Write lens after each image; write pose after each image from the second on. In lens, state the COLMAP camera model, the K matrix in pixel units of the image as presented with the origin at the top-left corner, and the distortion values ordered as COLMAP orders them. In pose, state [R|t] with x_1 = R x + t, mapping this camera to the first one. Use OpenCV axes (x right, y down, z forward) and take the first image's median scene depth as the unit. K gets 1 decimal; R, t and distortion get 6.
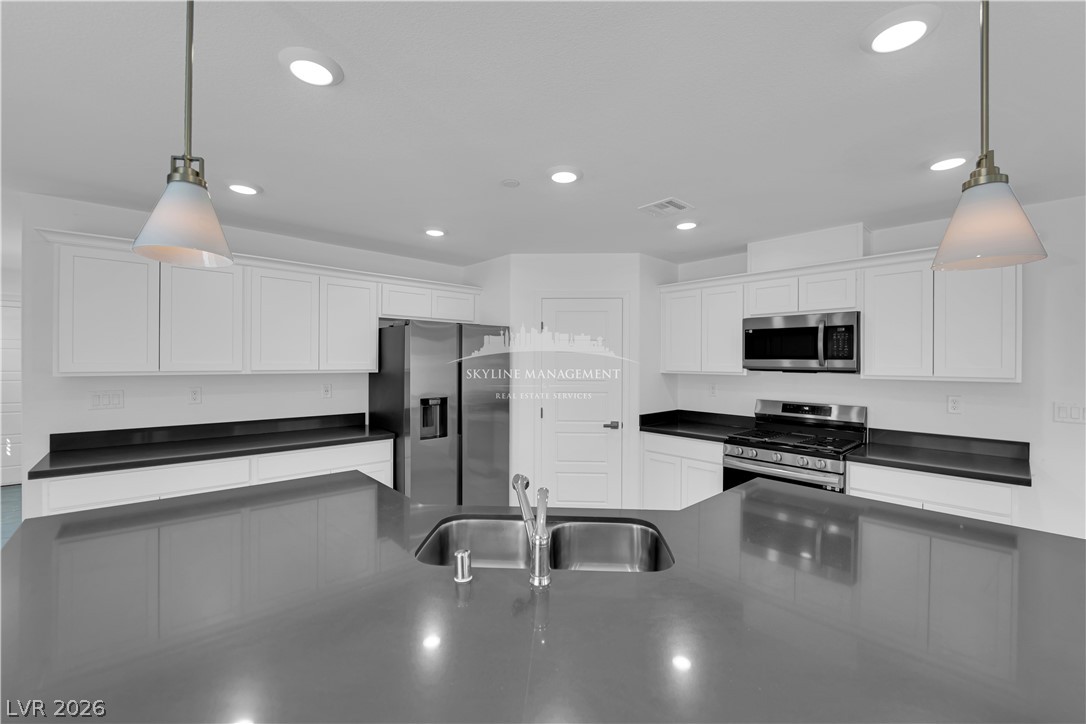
lens RADIAL K [[438.0, 0, 548.3], [0, 438.0, 363.8], [0, 0, 1]] dist [-0.011611, -0.002261]
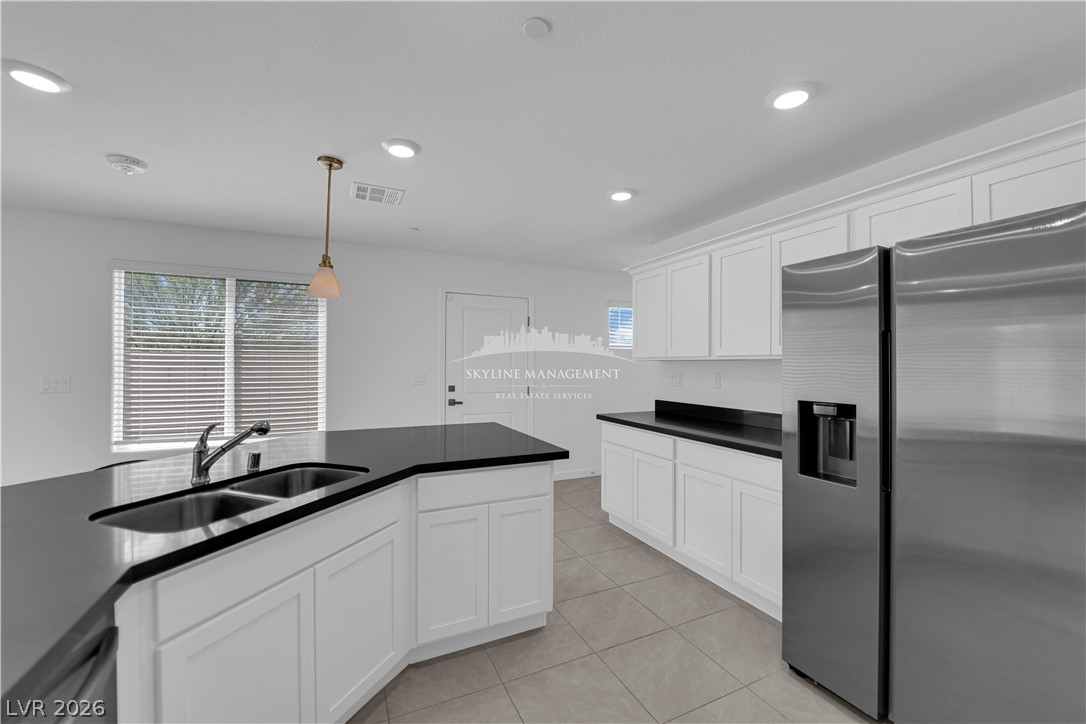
lens RADIAL K [[438.0, 0, 552.0], [0, 438.0, 358.9], [0, 0, 1]] dist [-0.011611, -0.002261]
pose [[-0.284475, -0.017899, -0.958516, 0.344528], [-0.011254, 0.999819, -0.015330, 0.038077], [0.958617, 0.006426, -0.284625, 0.857975]]
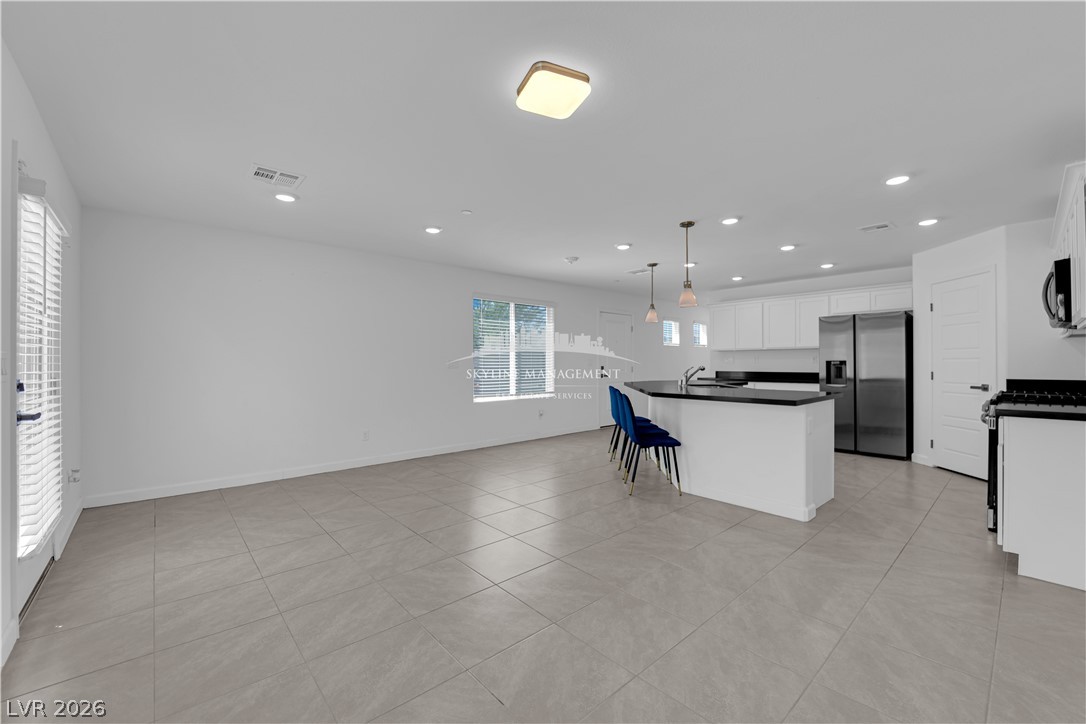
lens RADIAL K [[438.0, 0, 549.3], [0, 438.0, 363.4], [0, 0, 1]] dist [-0.011611, -0.002261]
pose [[-0.007591, -0.006097, -0.999953, 1.482325], [-0.001128, 0.999981, -0.006089, 0.103248], [0.999971, 0.001082, -0.007598, -0.104077]]
